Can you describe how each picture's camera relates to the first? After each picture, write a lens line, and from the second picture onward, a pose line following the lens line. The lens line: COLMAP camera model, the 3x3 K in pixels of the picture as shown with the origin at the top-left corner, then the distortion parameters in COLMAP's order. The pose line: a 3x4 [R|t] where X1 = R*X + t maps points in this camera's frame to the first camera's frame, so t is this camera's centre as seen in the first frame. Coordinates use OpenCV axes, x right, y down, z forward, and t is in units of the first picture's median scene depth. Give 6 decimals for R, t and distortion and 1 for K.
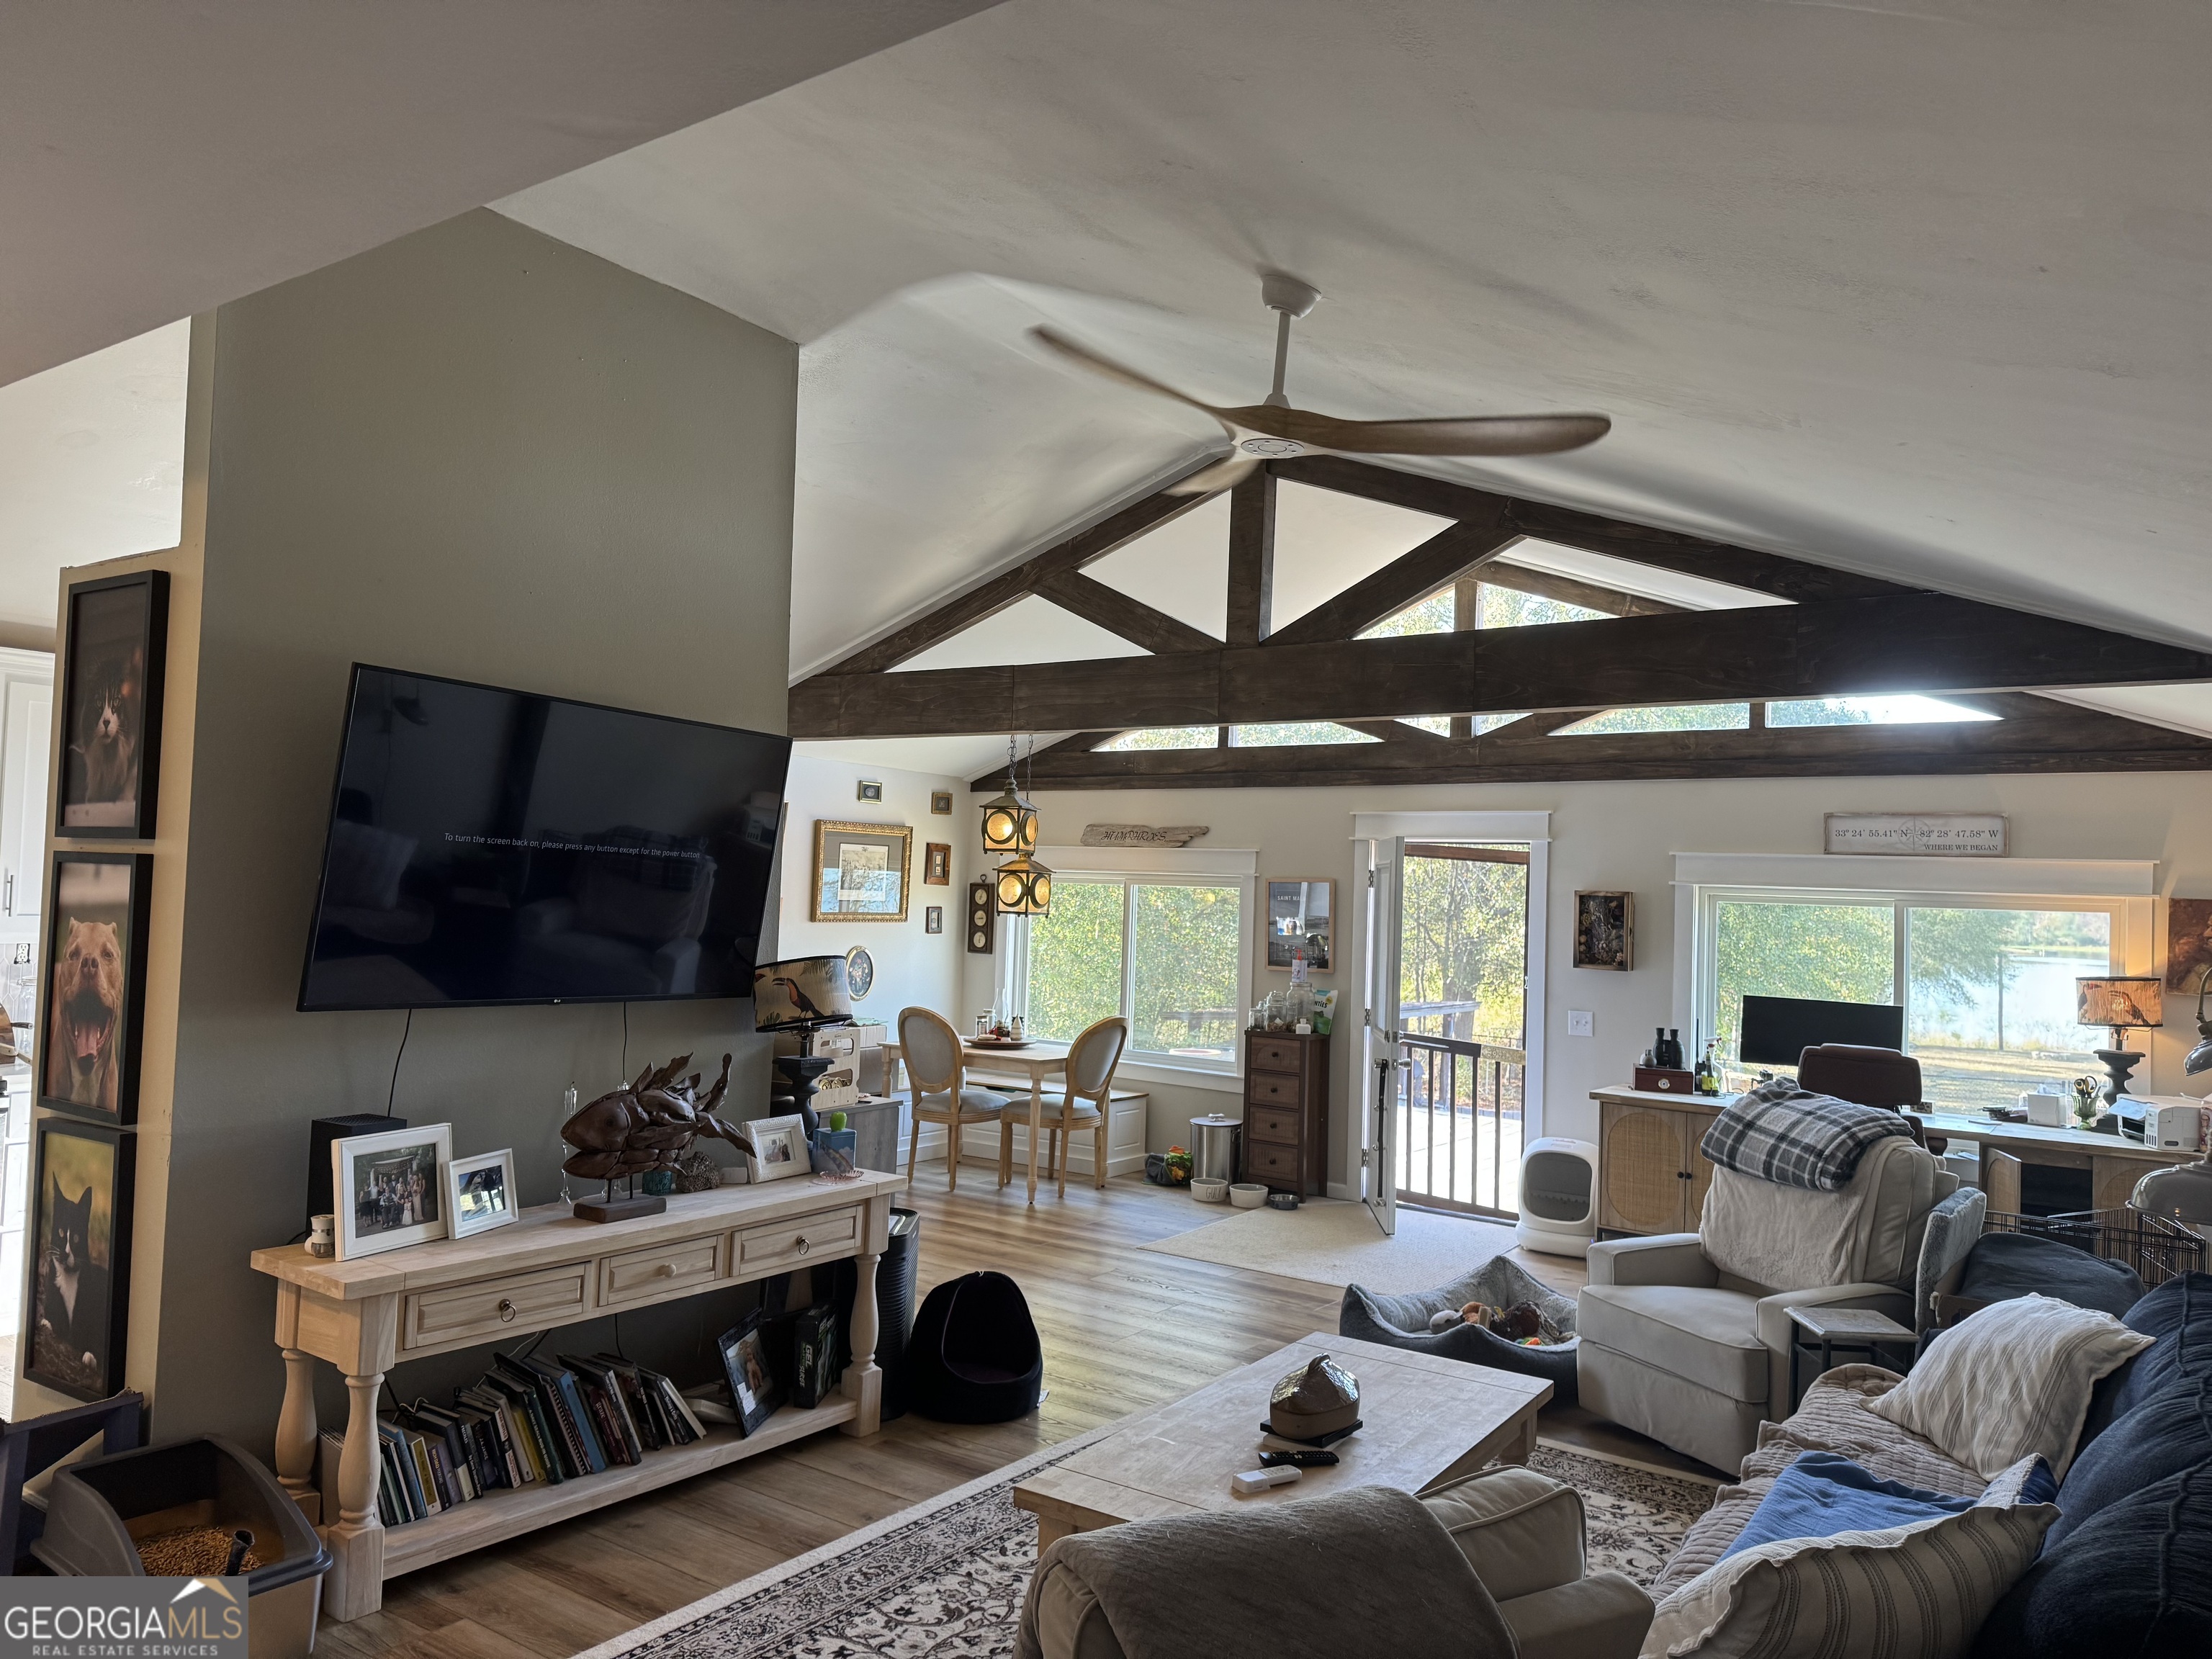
lens RADIAL K [[1548.5, 0, 1106.0], [0, 1548.5, 829.5], [0, 0, 1]] dist [0.078306, -0.094980]
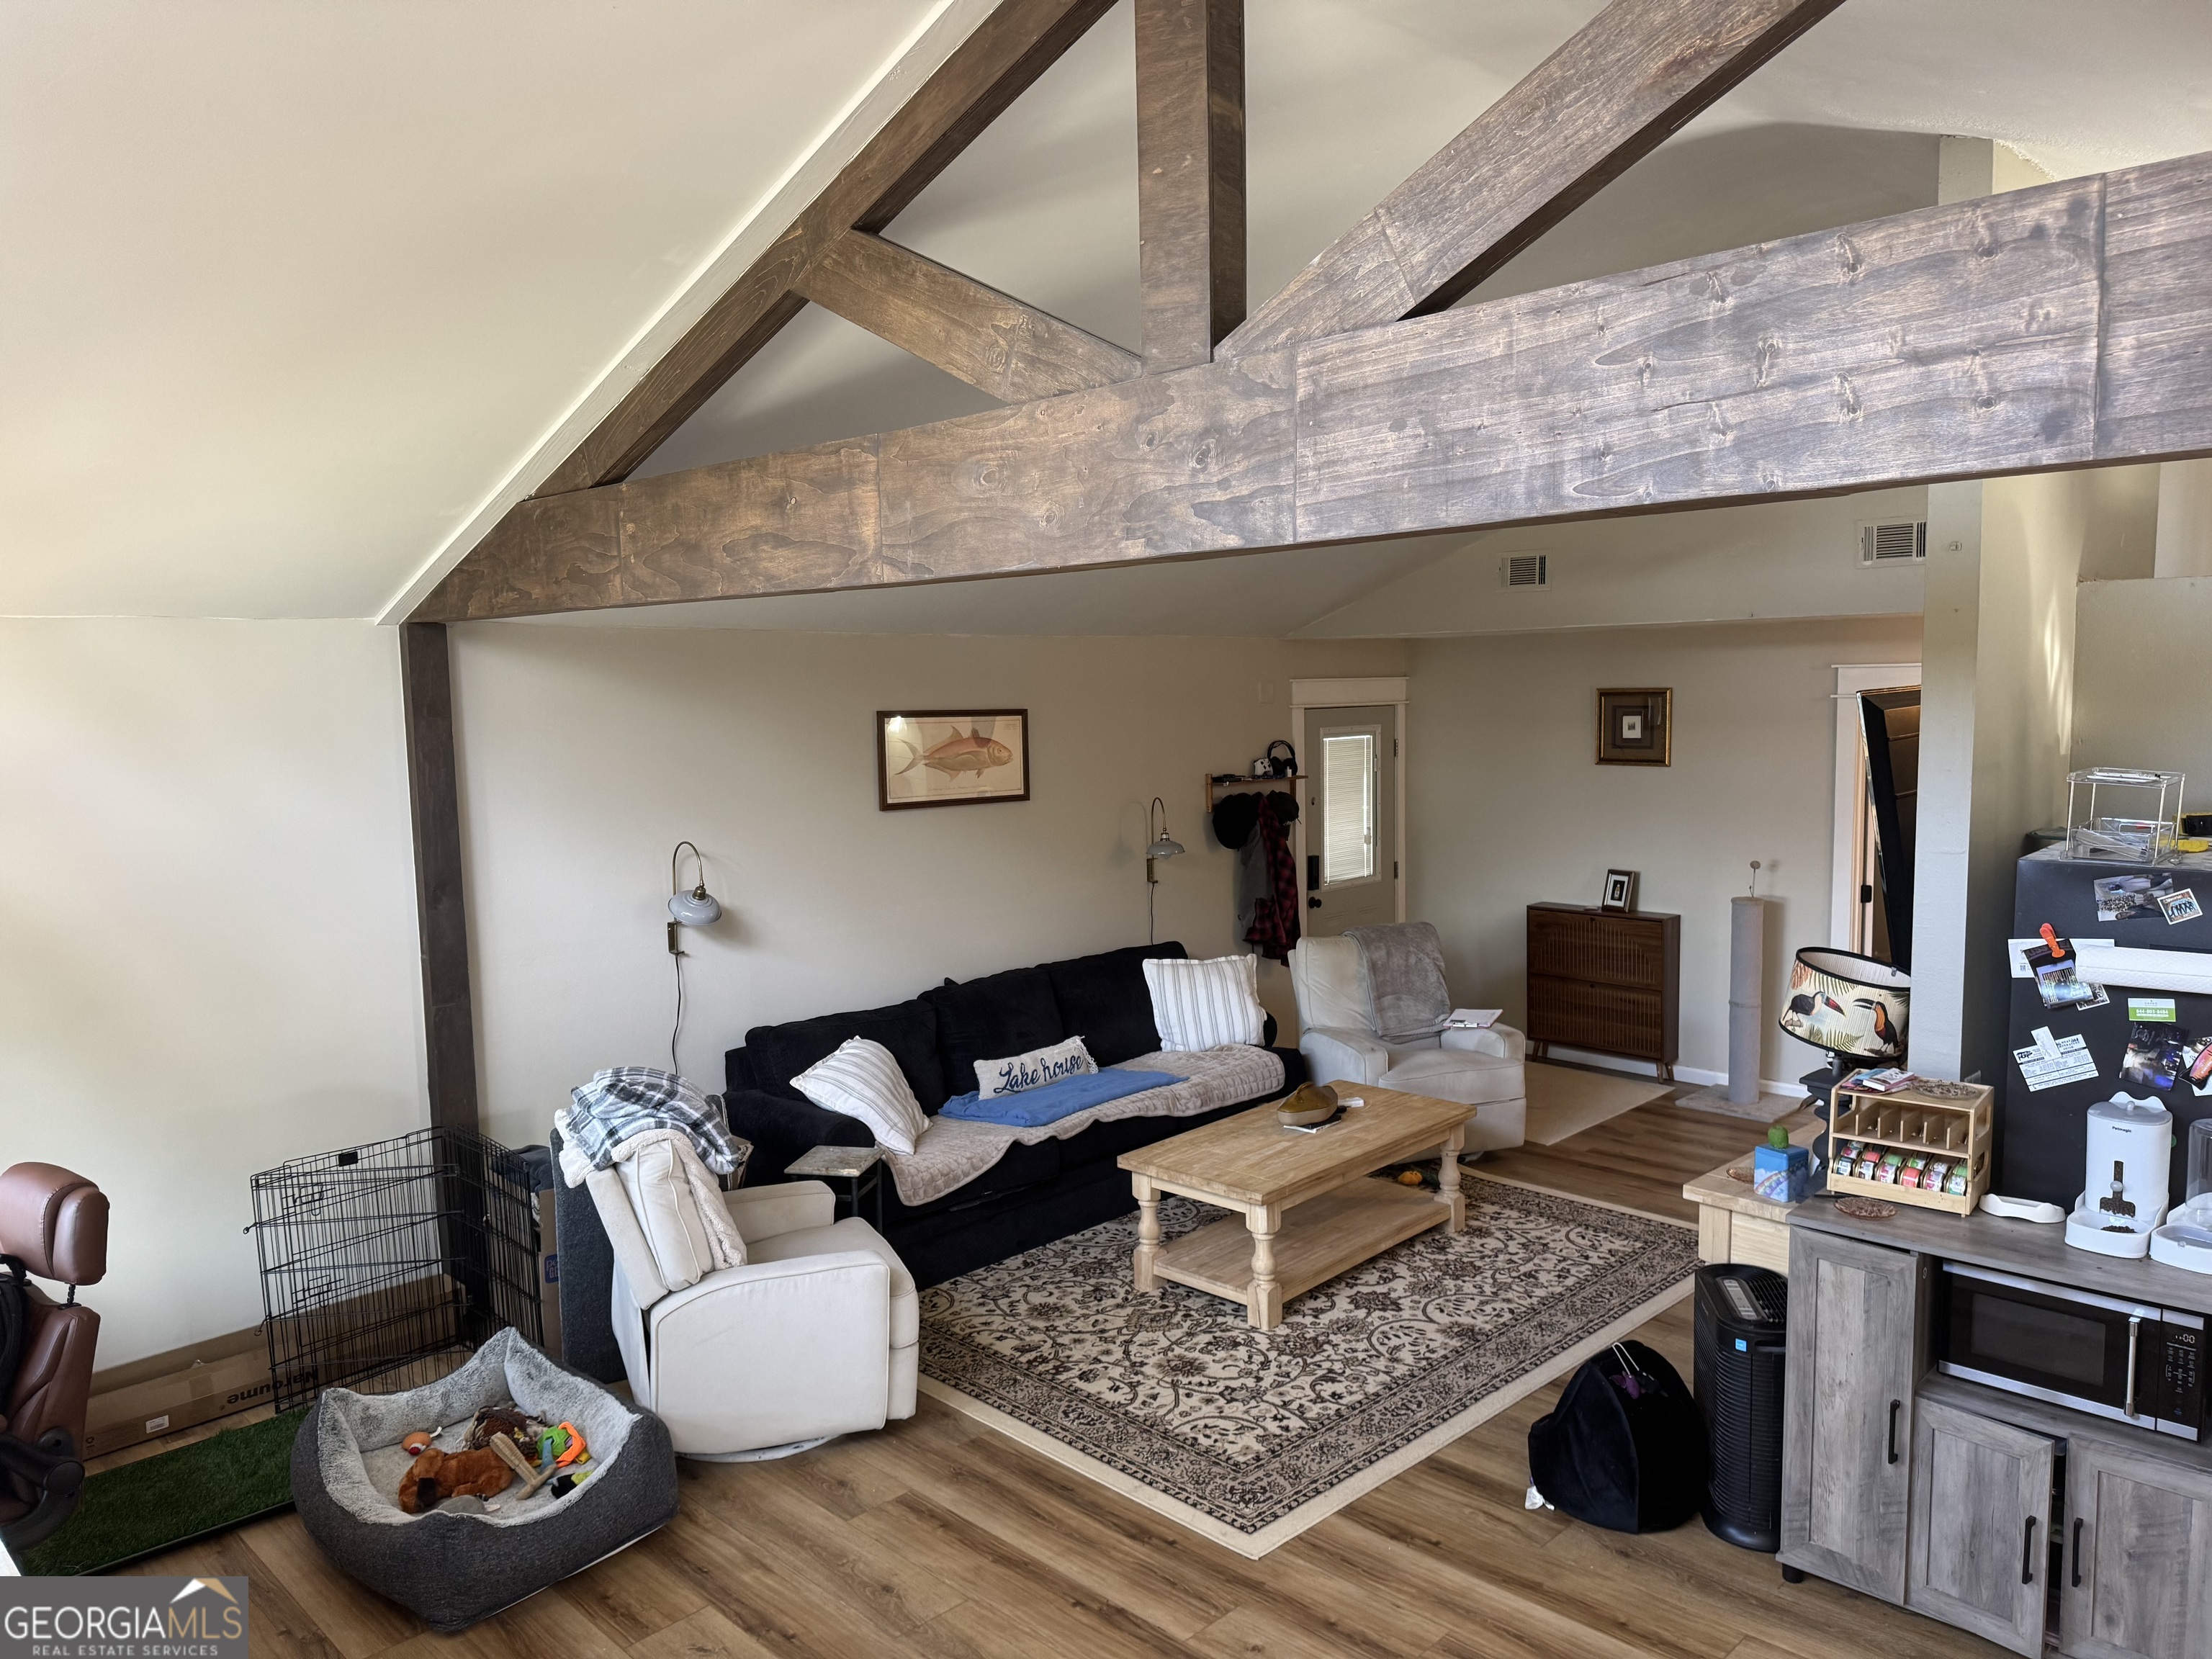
lens RADIAL K [[1539.1, 0, 1106.0], [0, 1539.1, 829.5], [0, 0, 1]] dist [-0.001229, 0.001096]
pose [[-0.984900, -0.032110, 0.170121, 0.030758], [-0.022563, 0.998076, 0.057756, -0.011876], [-0.171648, 0.053046, -0.983729, 1.076567]]
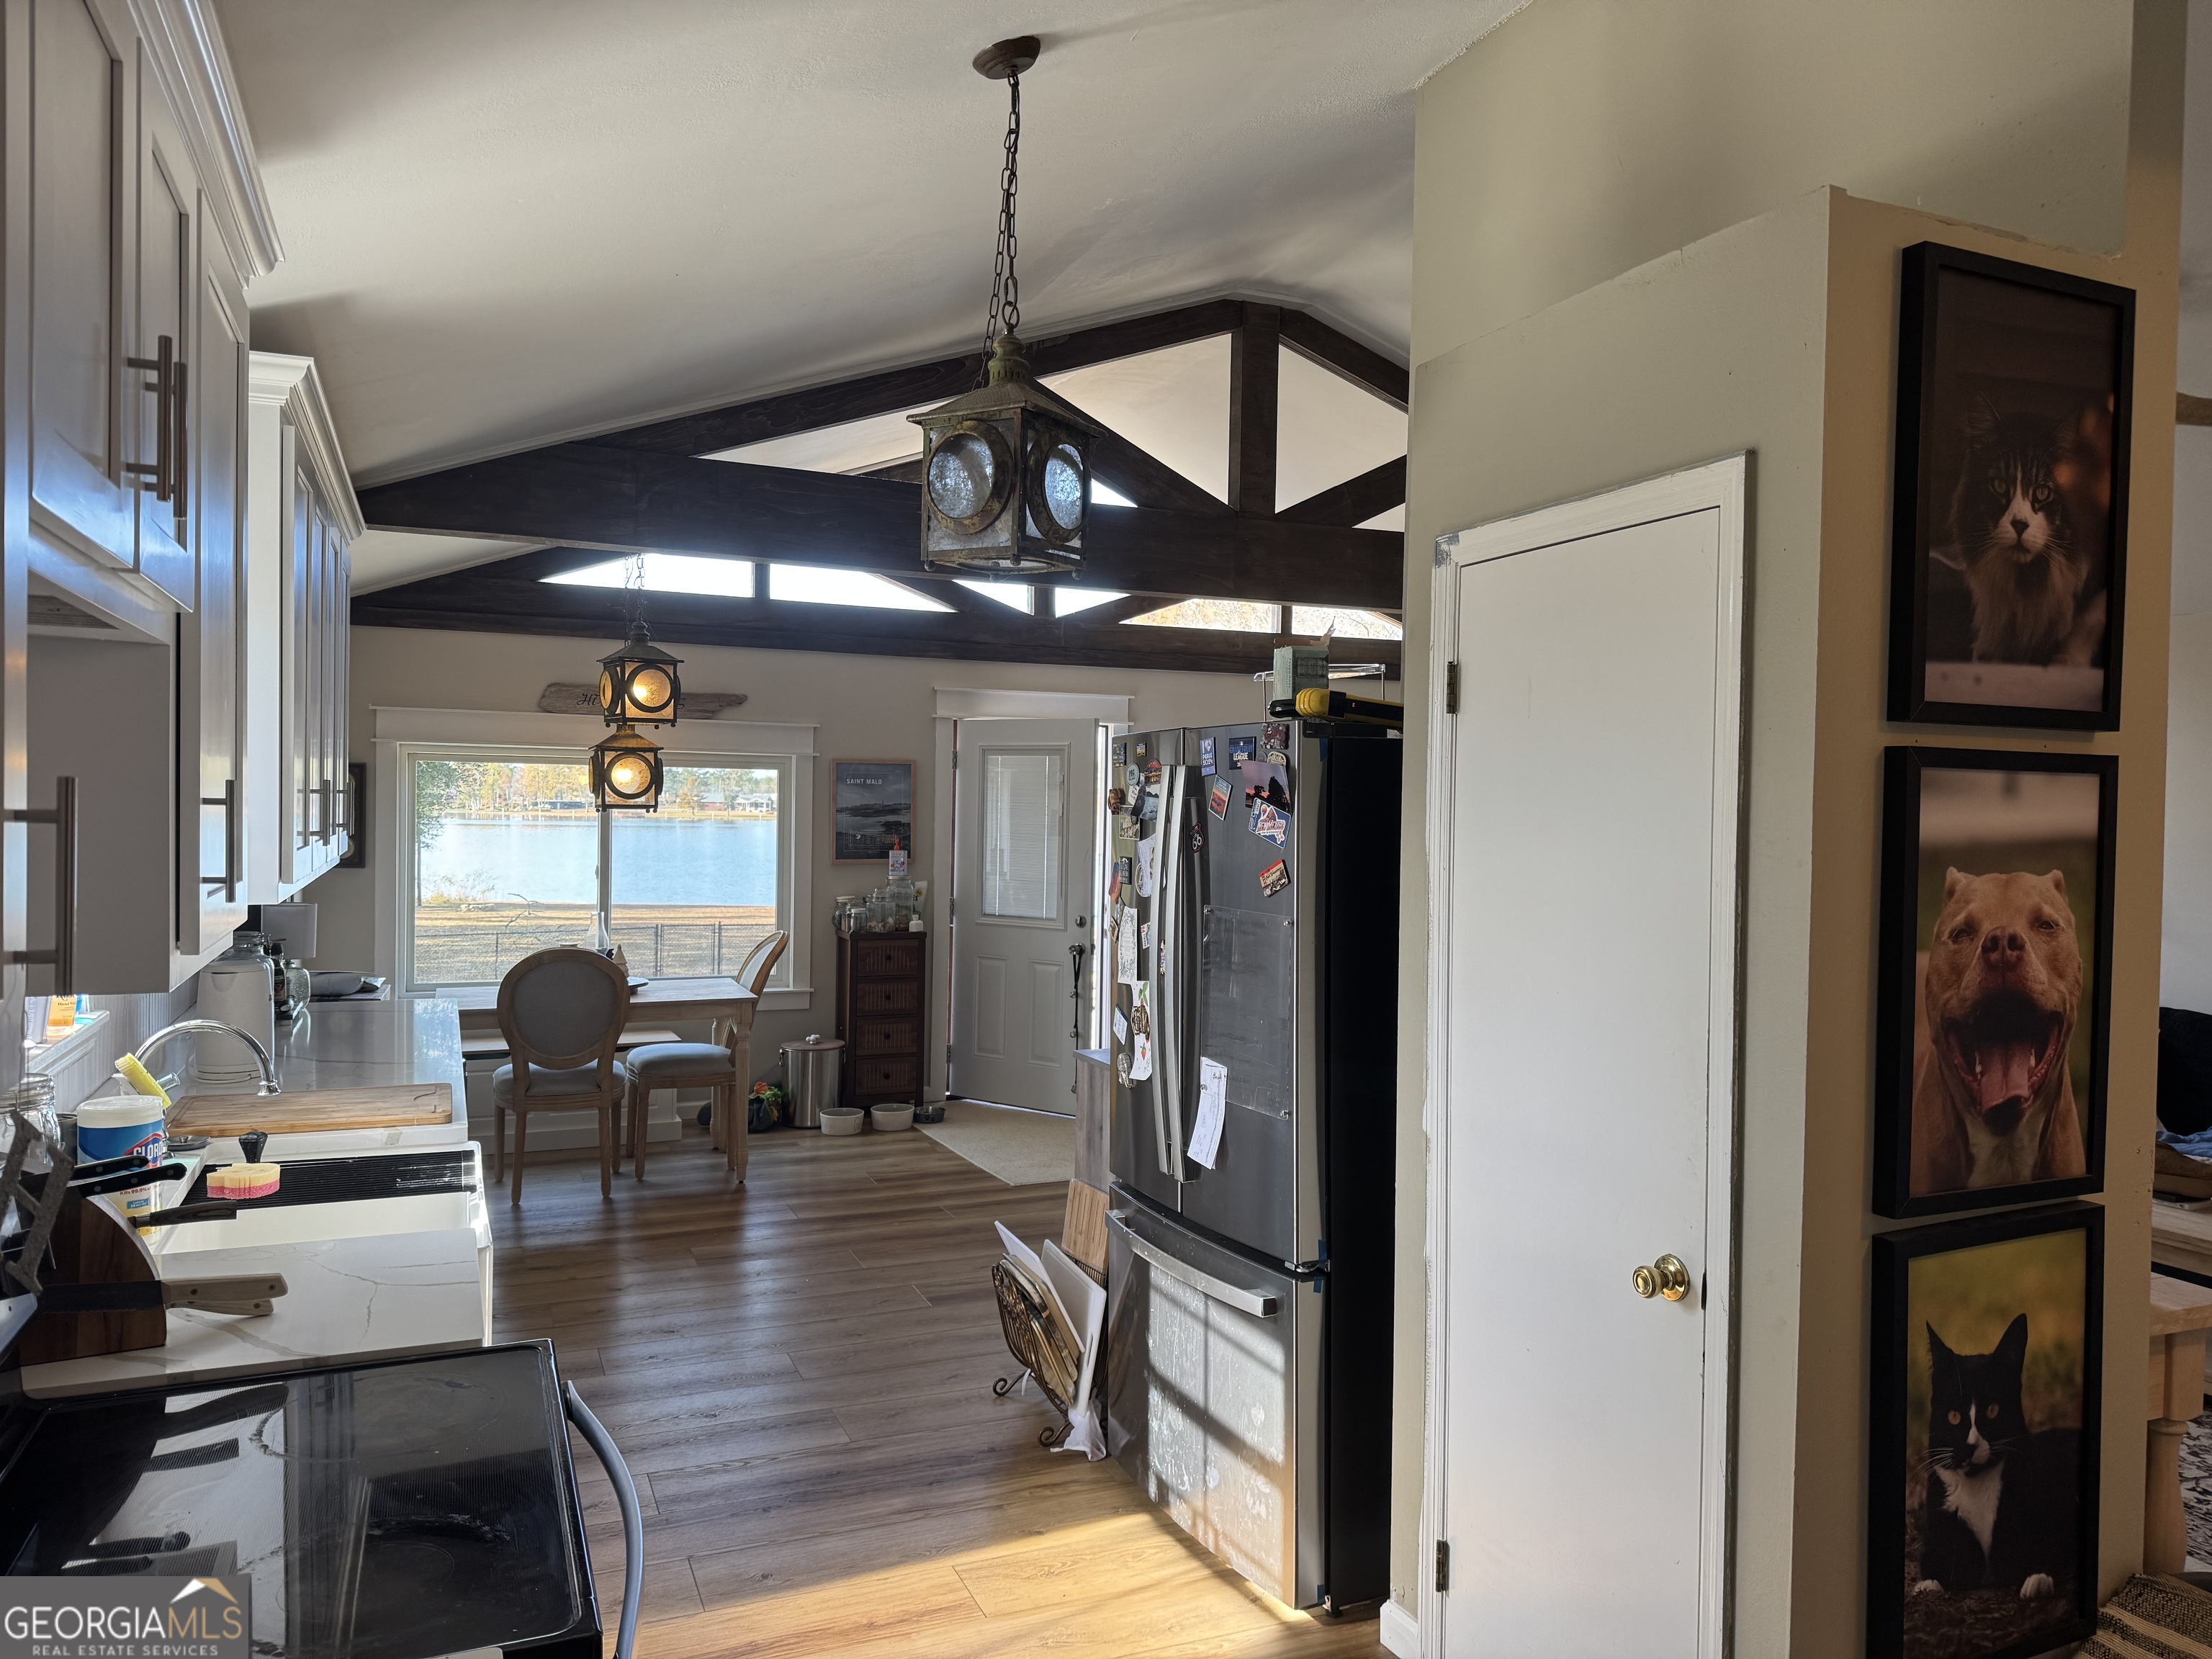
lens RADIAL K [[1548.5, 0, 1106.0], [0, 1548.5, 829.5], [0, 0, 1]] dist [0.078306, -0.094980]
pose [[0.528533, -0.039650, 0.847987, -0.581250], [-0.034928, 0.997047, 0.068389, 0.006765], [-0.848194, -0.065764, 0.525587, 0.435092]]
